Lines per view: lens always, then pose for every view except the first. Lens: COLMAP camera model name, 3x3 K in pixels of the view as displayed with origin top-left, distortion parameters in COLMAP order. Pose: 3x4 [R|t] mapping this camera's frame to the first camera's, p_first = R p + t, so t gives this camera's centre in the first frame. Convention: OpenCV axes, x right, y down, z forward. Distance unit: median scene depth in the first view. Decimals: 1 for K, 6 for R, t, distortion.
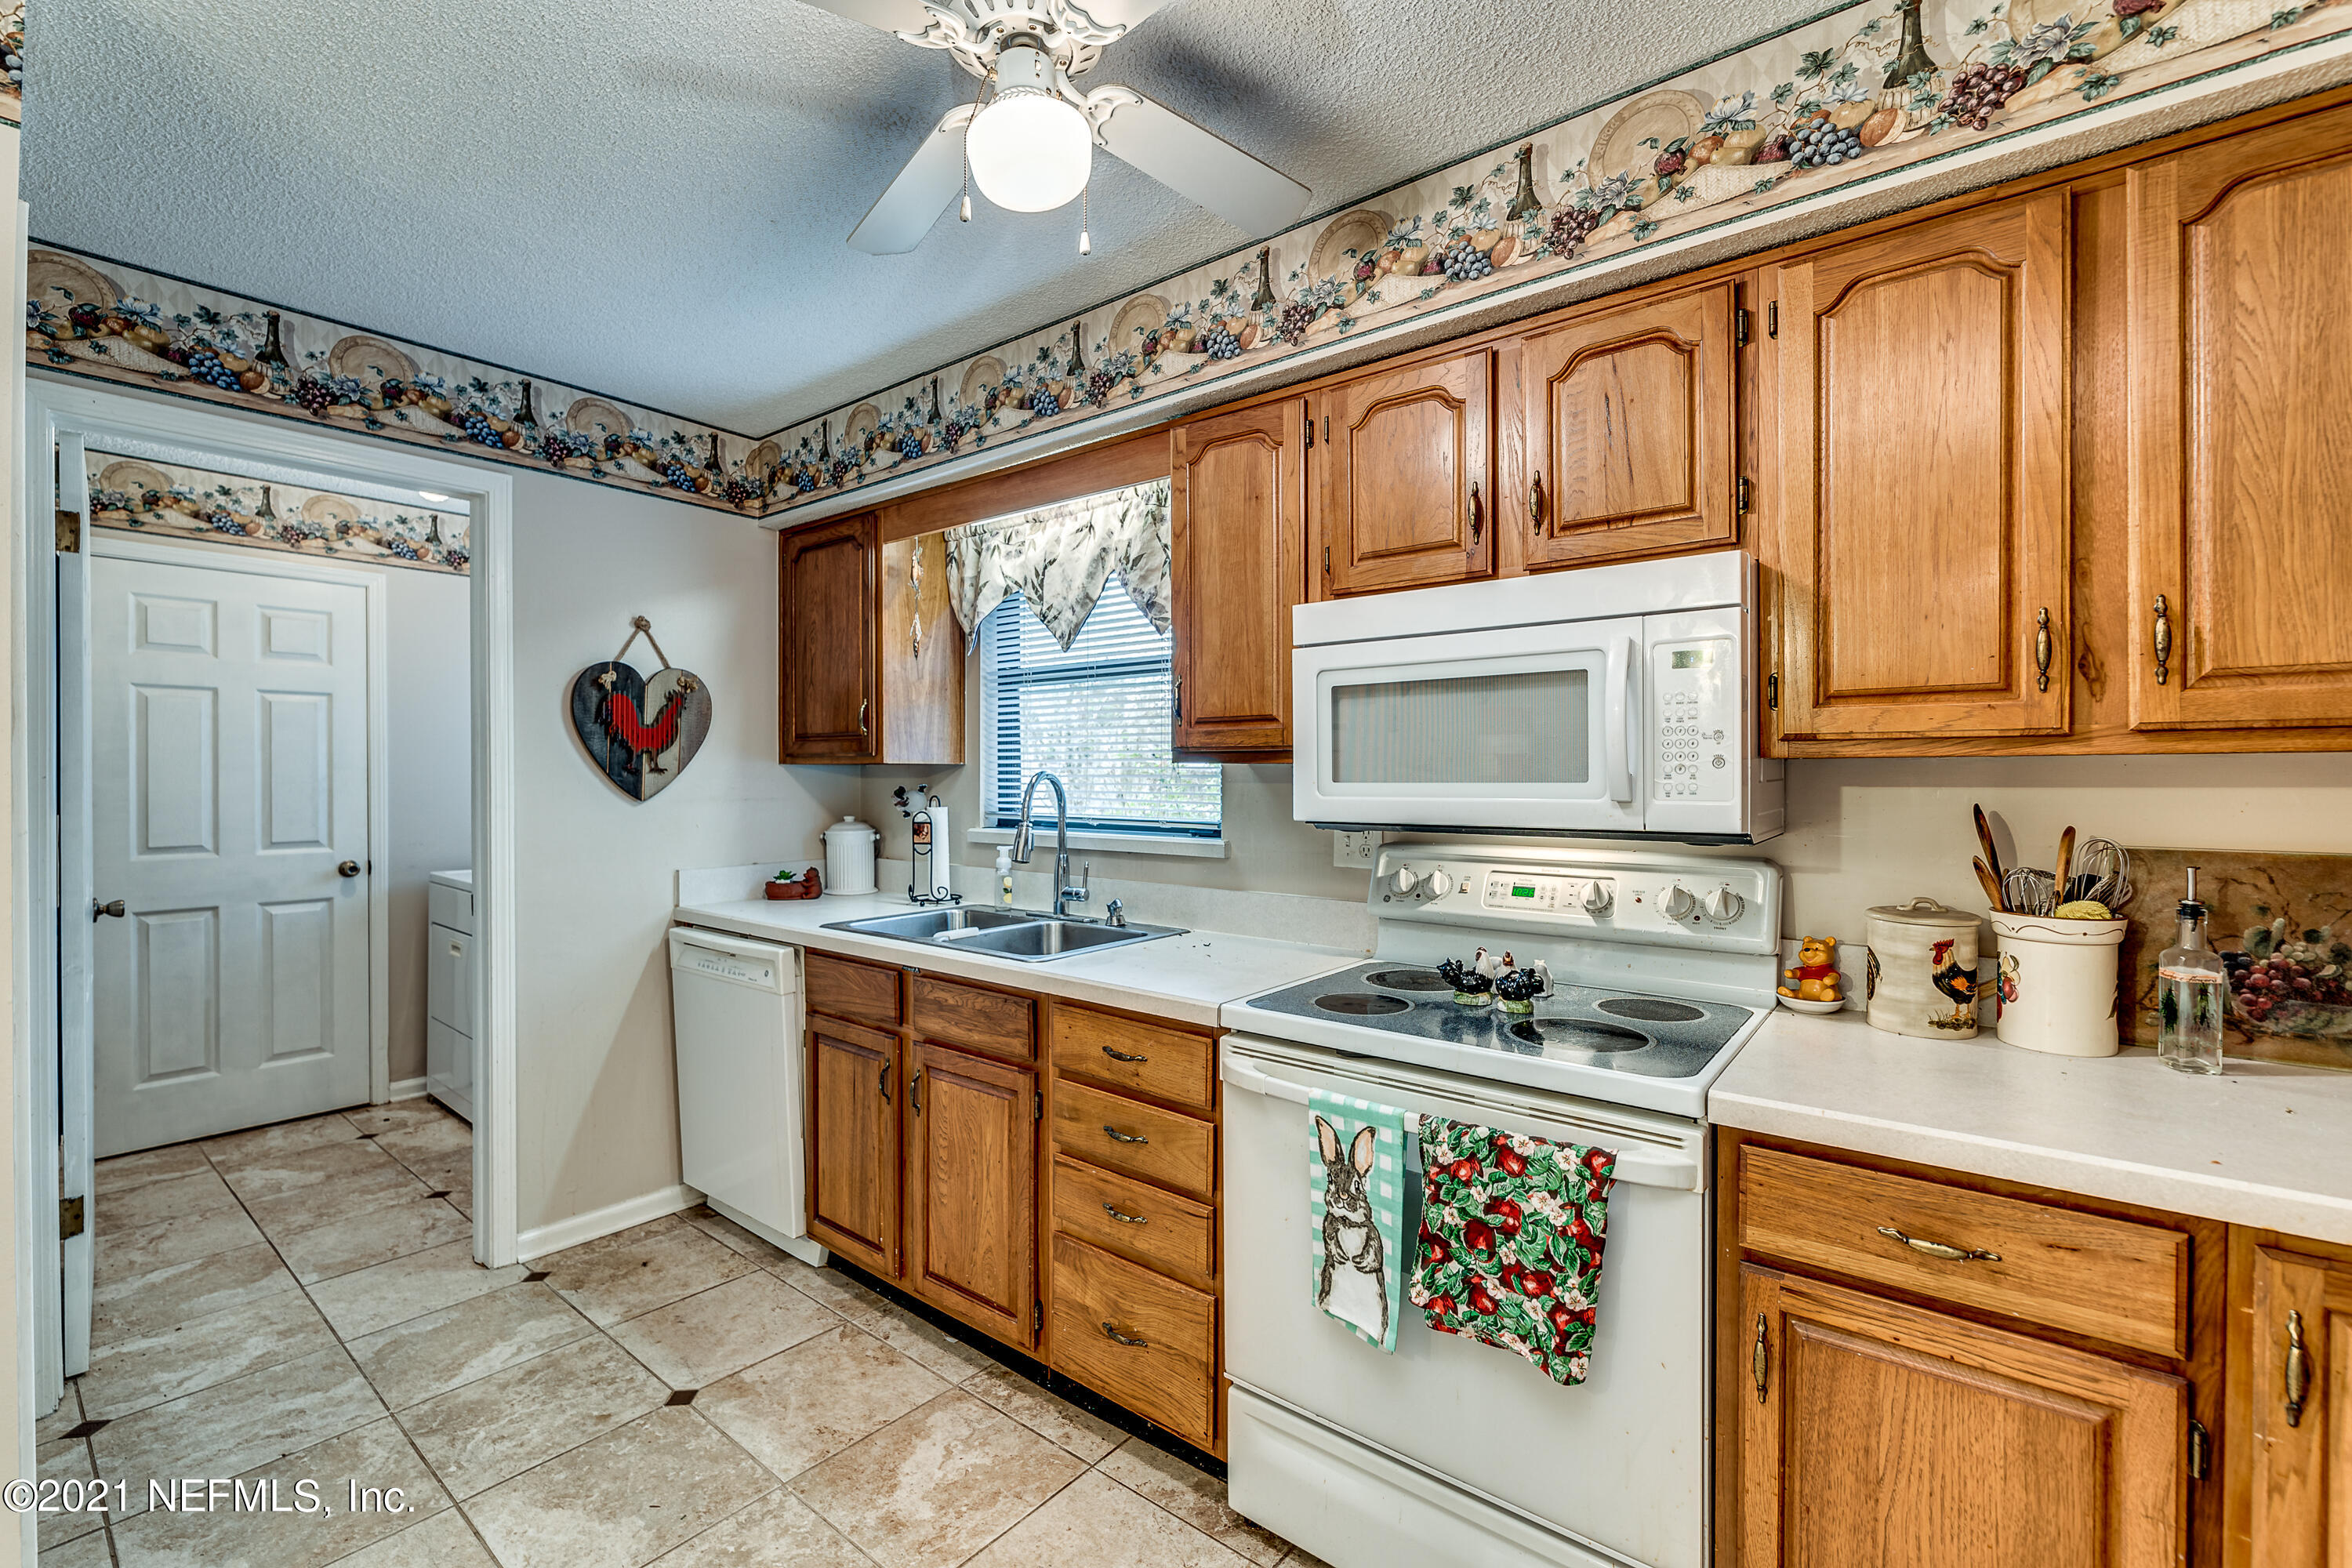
lens RADIAL K [[1001.0, 0, 1126.6], [0, 1001.0, 779.2], [0, 0, 1]] dist [-0.002892, -0.000179]
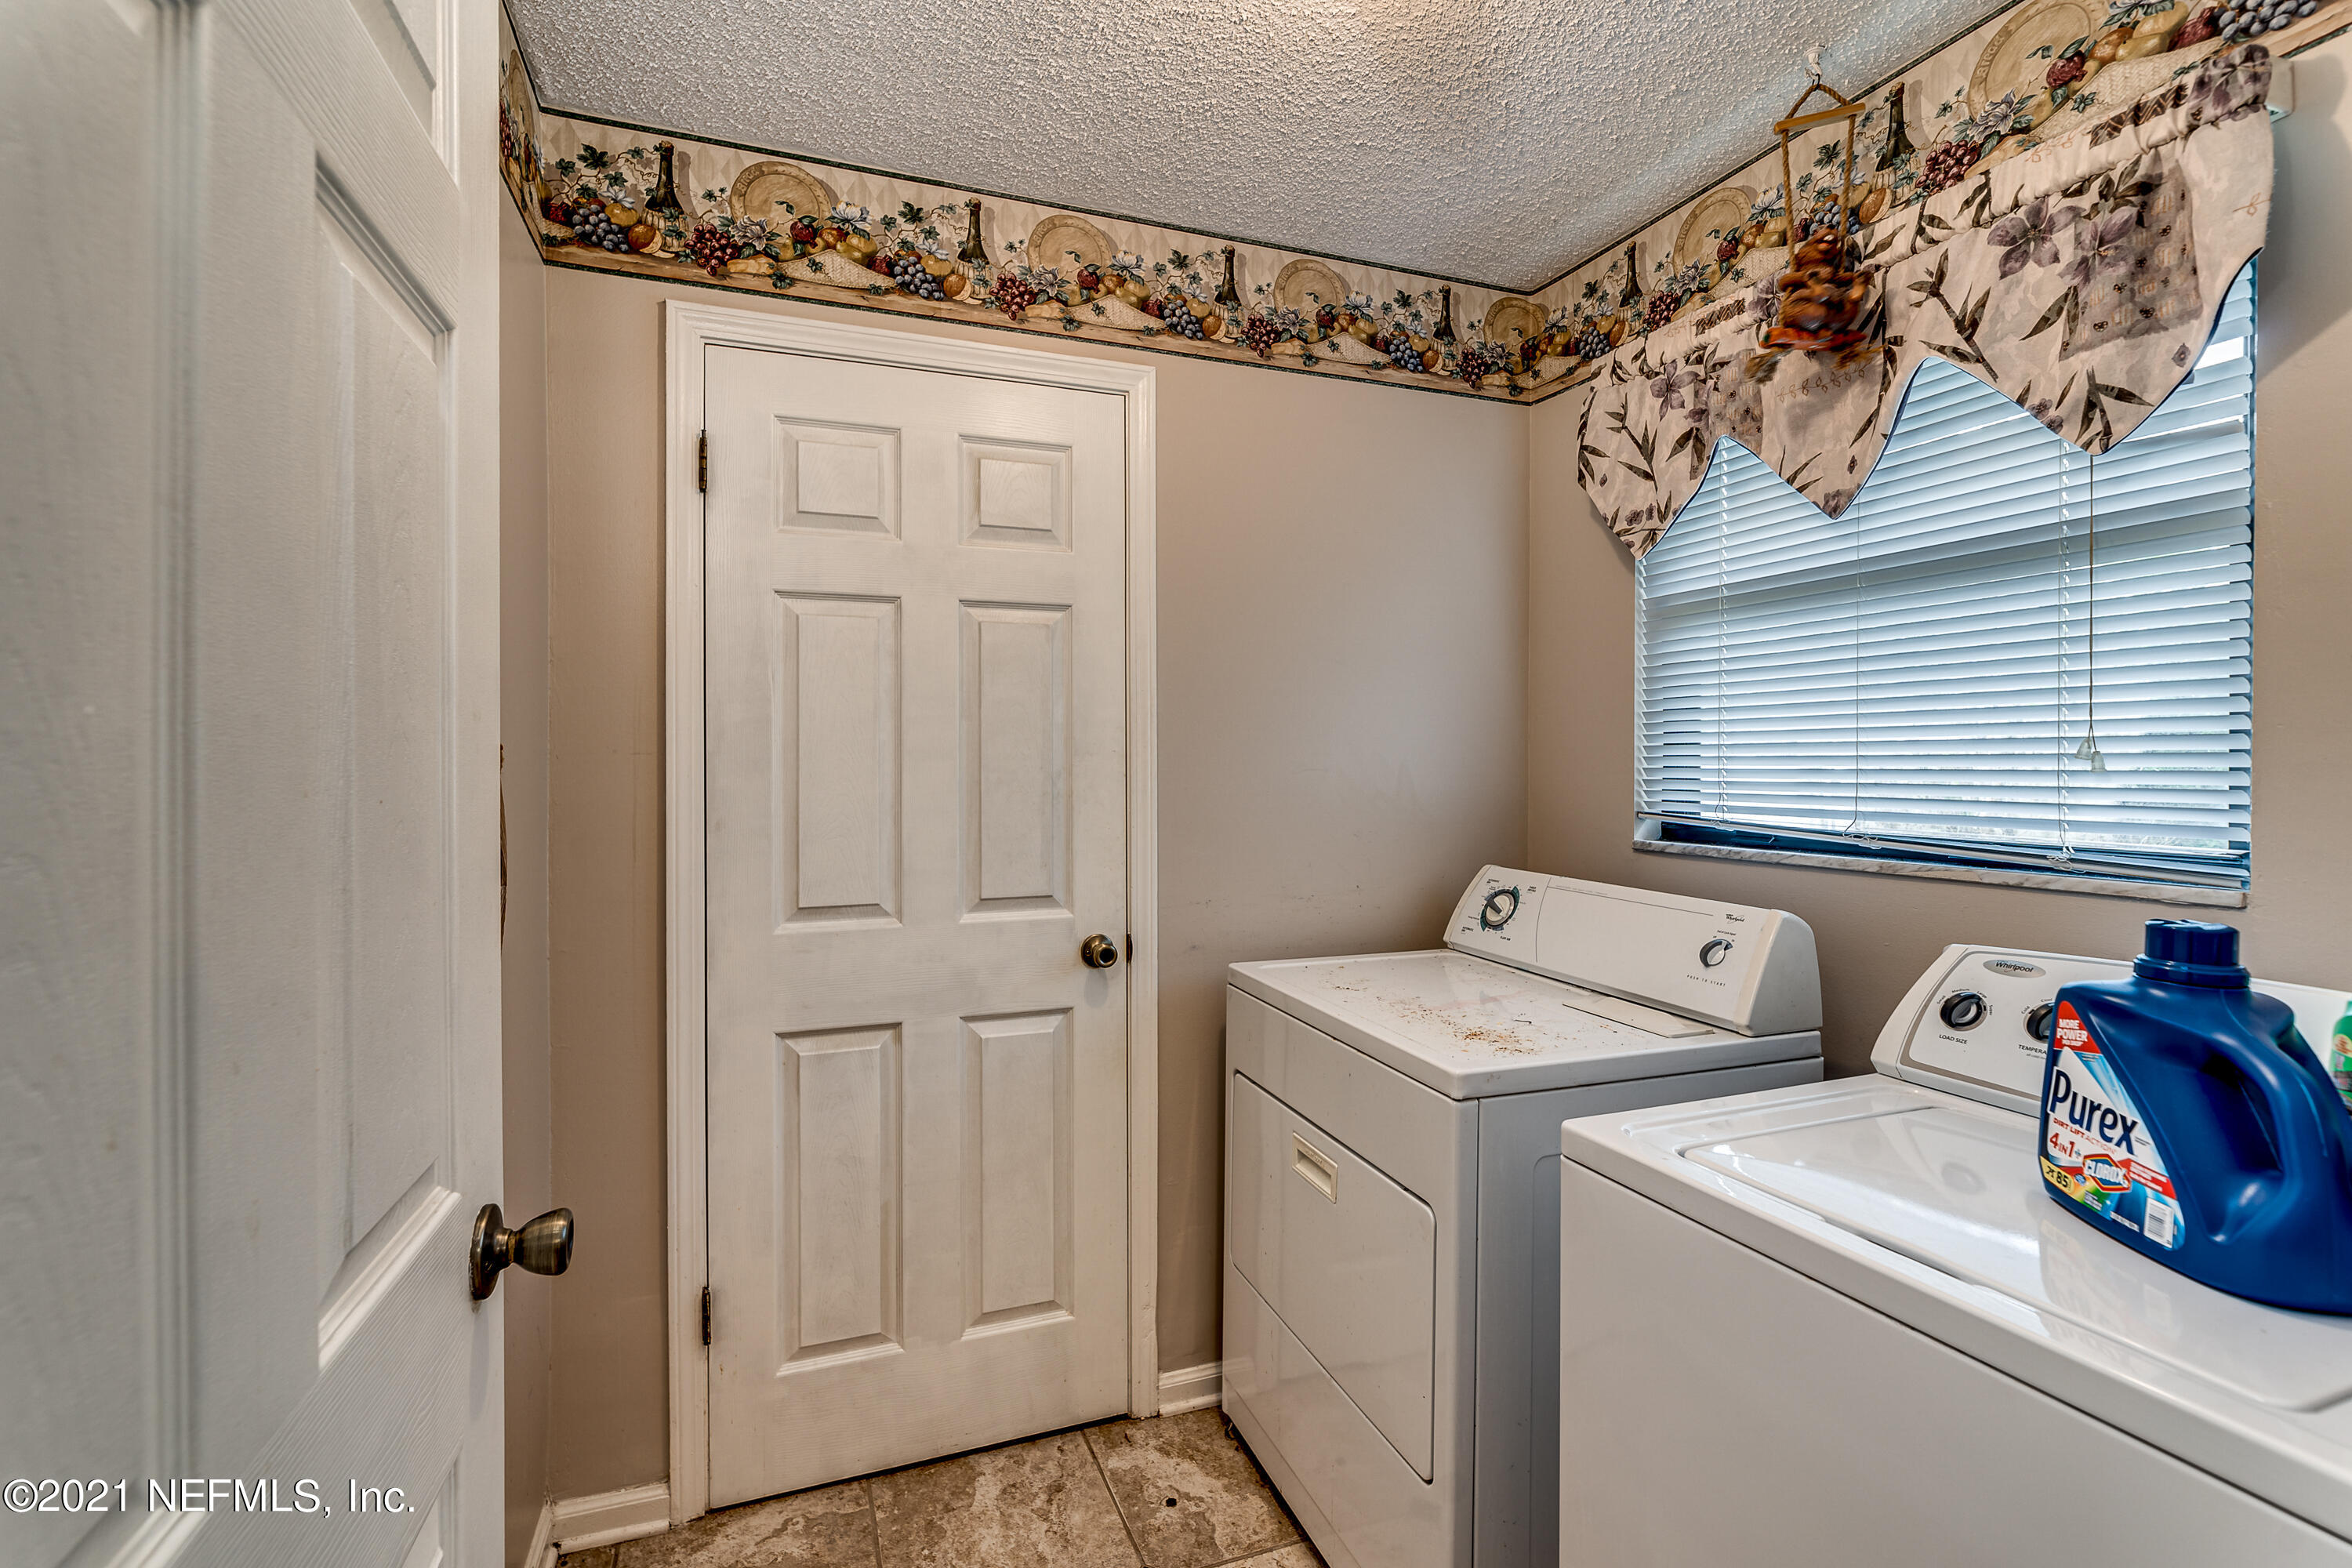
lens RADIAL K [[1024.2, 0, 1157.4], [0, 1024.2, 777.4], [0, 0, 1]] dist [-0.001571, -0.000303]
pose [[0.867592, 0.014127, -0.497076, -0.328150], [-0.005947, 0.999820, 0.018034, -0.006509], [0.497242, -0.012689, 0.867519, 0.374053]]
